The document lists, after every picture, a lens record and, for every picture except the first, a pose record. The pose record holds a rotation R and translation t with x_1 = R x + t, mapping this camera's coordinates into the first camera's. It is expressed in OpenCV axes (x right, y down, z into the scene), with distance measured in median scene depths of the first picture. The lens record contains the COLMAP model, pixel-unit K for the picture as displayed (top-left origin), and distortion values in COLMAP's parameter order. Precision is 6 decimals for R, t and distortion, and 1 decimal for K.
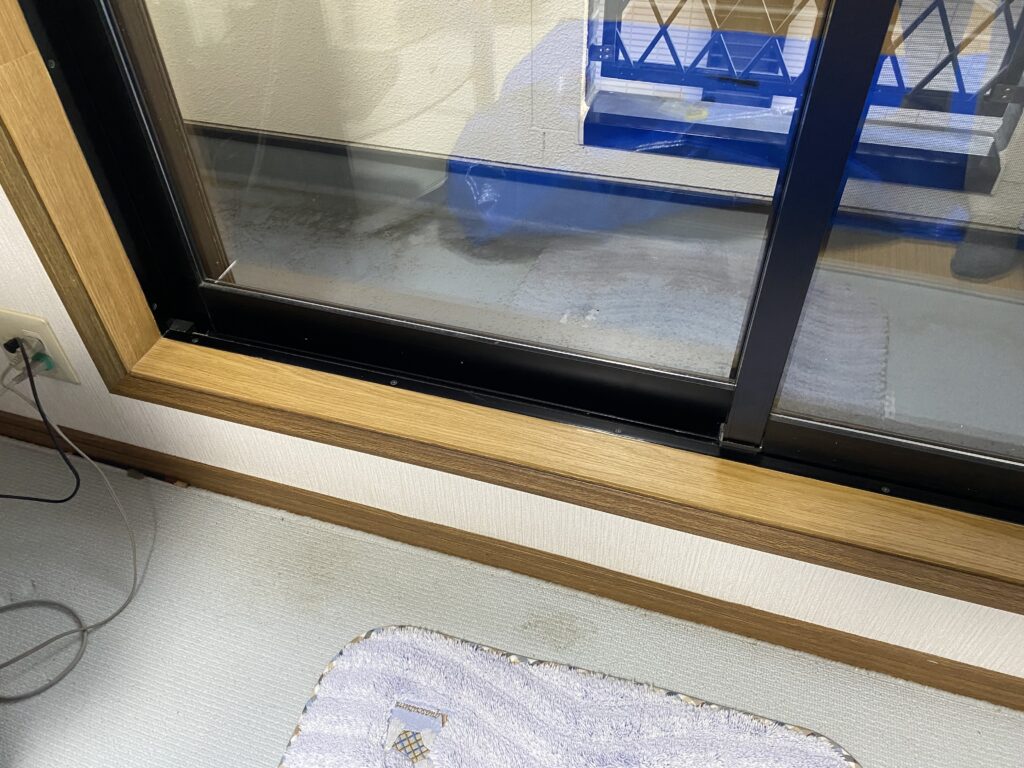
lens RADIAL K [[779.7, 0, 478.1], [0, 779.7, 389.1], [0, 0, 1]] dist [0.013700, -0.020923]
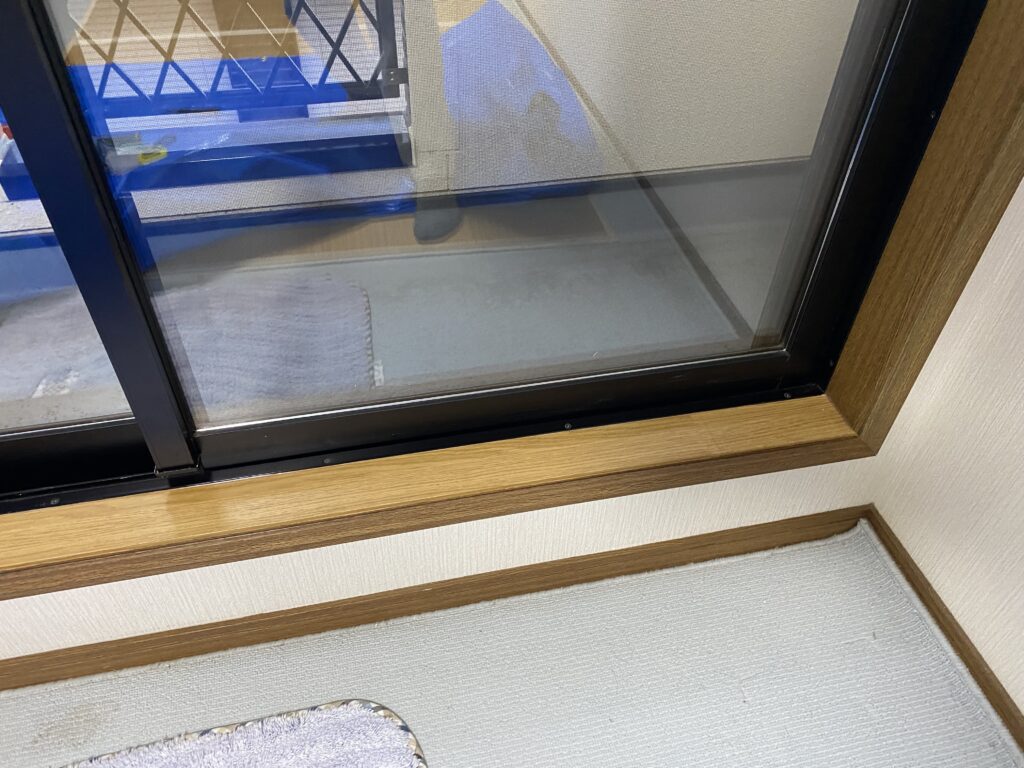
lens RADIAL K [[779.7, 0, 495.0], [0, 779.7, 410.8], [0, 0, 1]] dist [0.013700, -0.020923]
pose [[0.849908, -0.328828, 0.411738, 0.264844], [0.327295, 0.941815, 0.076565, 0.050666], [-0.412957, 0.069687, 0.908080, -0.059624]]
